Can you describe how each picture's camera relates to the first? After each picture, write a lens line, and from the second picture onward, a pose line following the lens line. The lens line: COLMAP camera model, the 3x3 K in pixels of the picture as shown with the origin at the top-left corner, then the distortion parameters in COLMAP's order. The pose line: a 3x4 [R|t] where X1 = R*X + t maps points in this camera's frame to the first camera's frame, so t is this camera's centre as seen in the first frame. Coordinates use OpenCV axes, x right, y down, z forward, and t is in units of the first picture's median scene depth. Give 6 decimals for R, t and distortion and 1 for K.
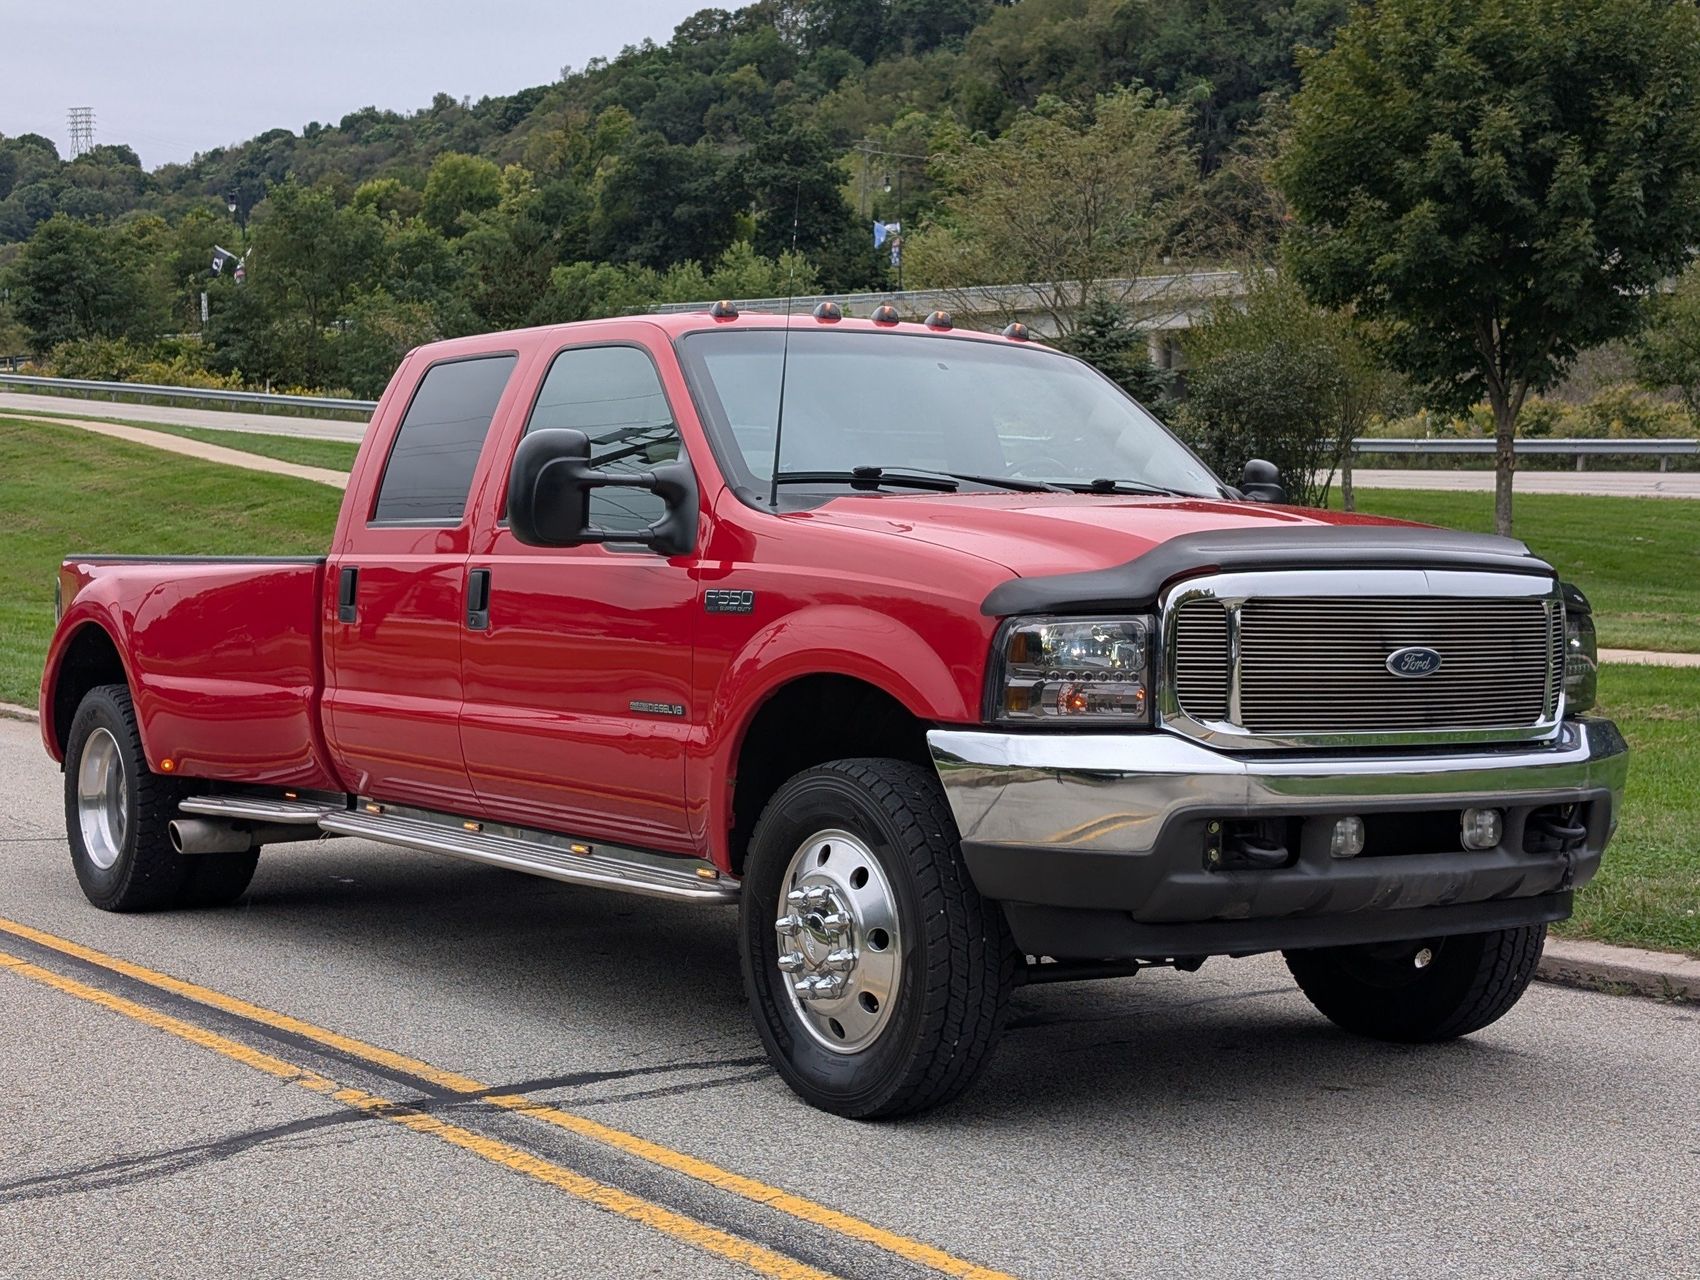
lens RADIAL K [[2634.0, 0, 850.0], [0, 2634.0, 640.0], [0, 0, 1]] dist [0.222342, -0.981439]
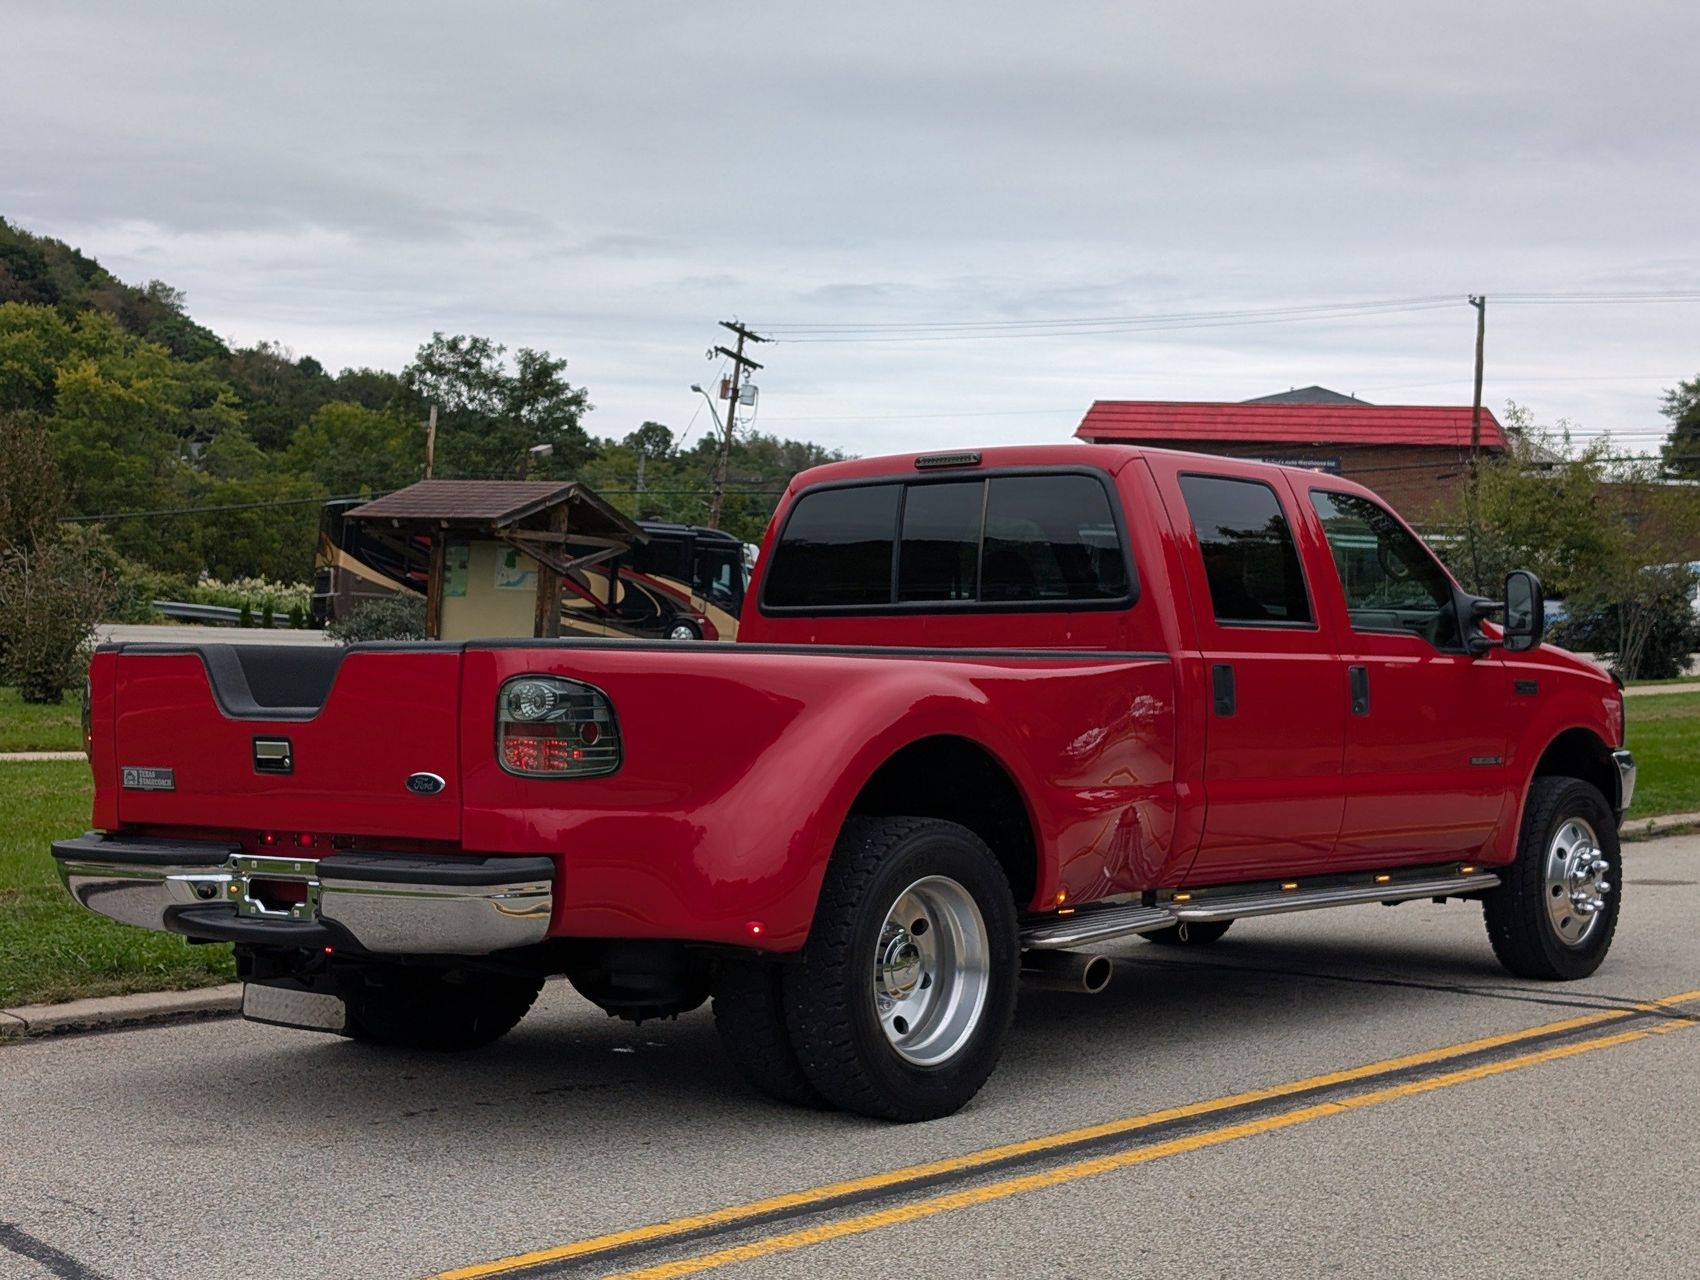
lens RADIAL K [[2629.9, 0, 825.4], [0, 2629.9, 650.3], [0, 0, 1]] dist [0.218648, -0.937529]
pose [[-0.267597, 0.000611, 0.963531, -0.332342], [0.017286, 0.999842, 0.004167, -0.011379], [-0.963376, 0.017771, -0.267566, 0.413384]]
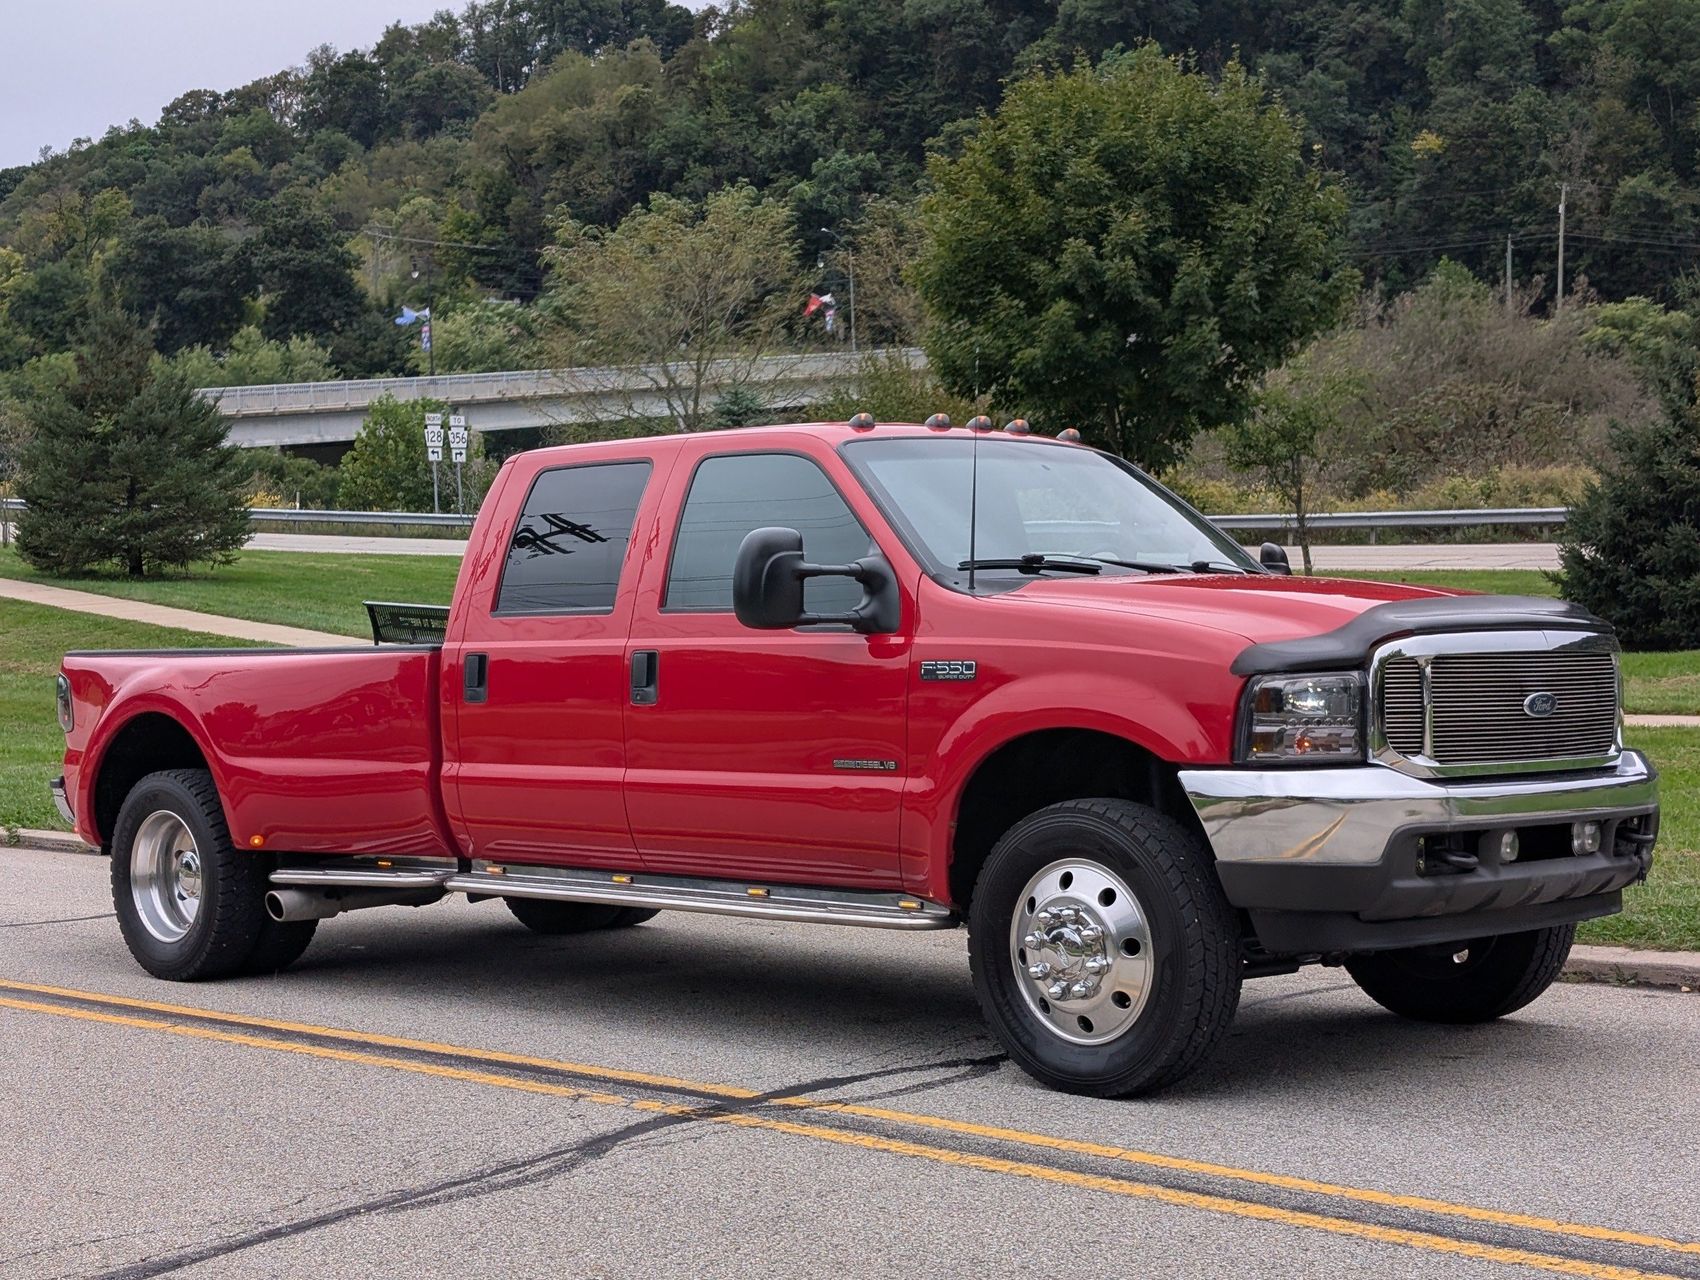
lens RADIAL K [[2629.9, 0, 825.4], [0, 2629.9, 650.3], [0, 0, 1]] dist [0.218648, -0.937529]
pose [[0.984028, -0.024077, 0.176378, -0.069437], [0.028833, 0.999285, -0.024447, 0.000794], [-0.175663, 0.029142, 0.984019, -0.034009]]
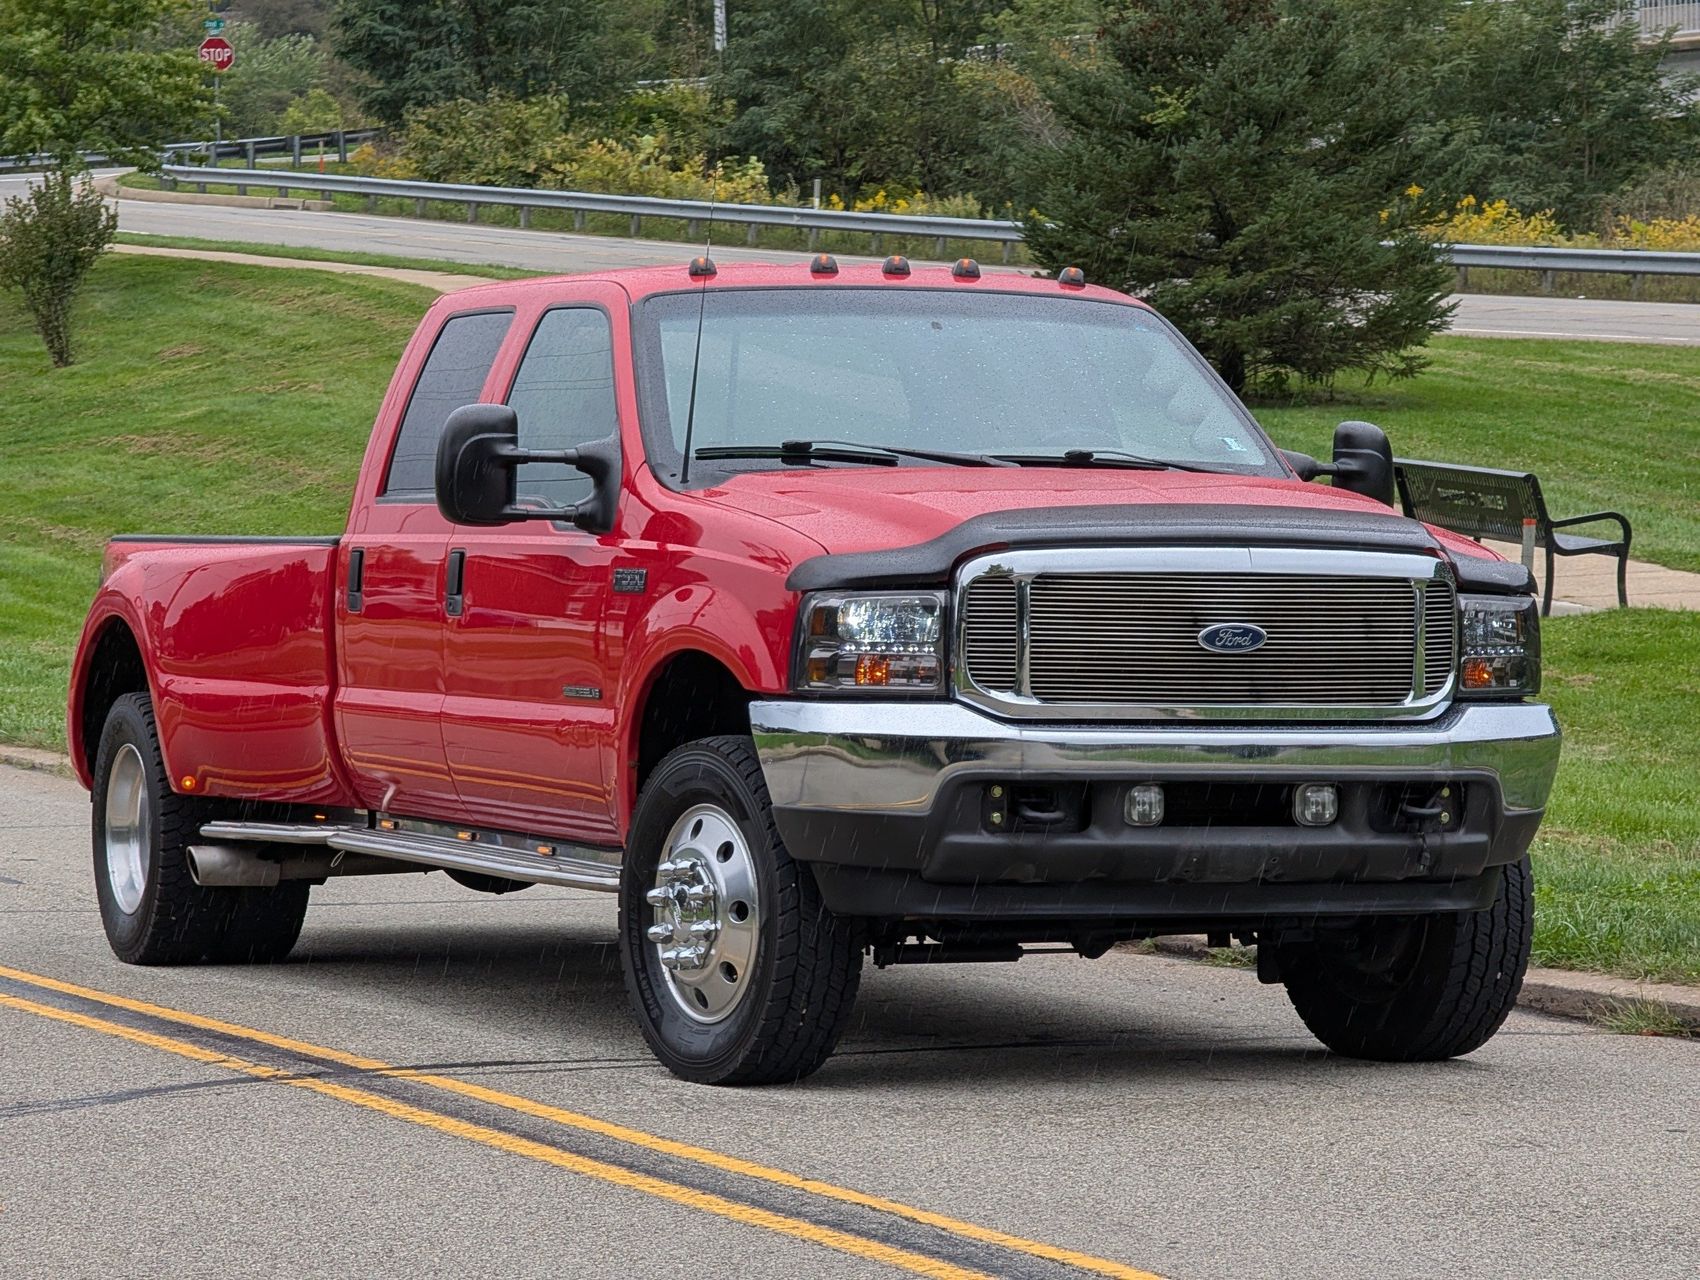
lens RADIAL K [[6020.6, 0, 908.0], [0, 6020.6, 719.5], [0, 0, 1]] dist [0.358124, 1.264138]
pose [[0.976260, 0.004380, -0.216557, 0.122754], [-0.004687, 0.999989, -0.000905, 0.008784], [0.216551, 0.001898, 0.976270, -0.265651]]
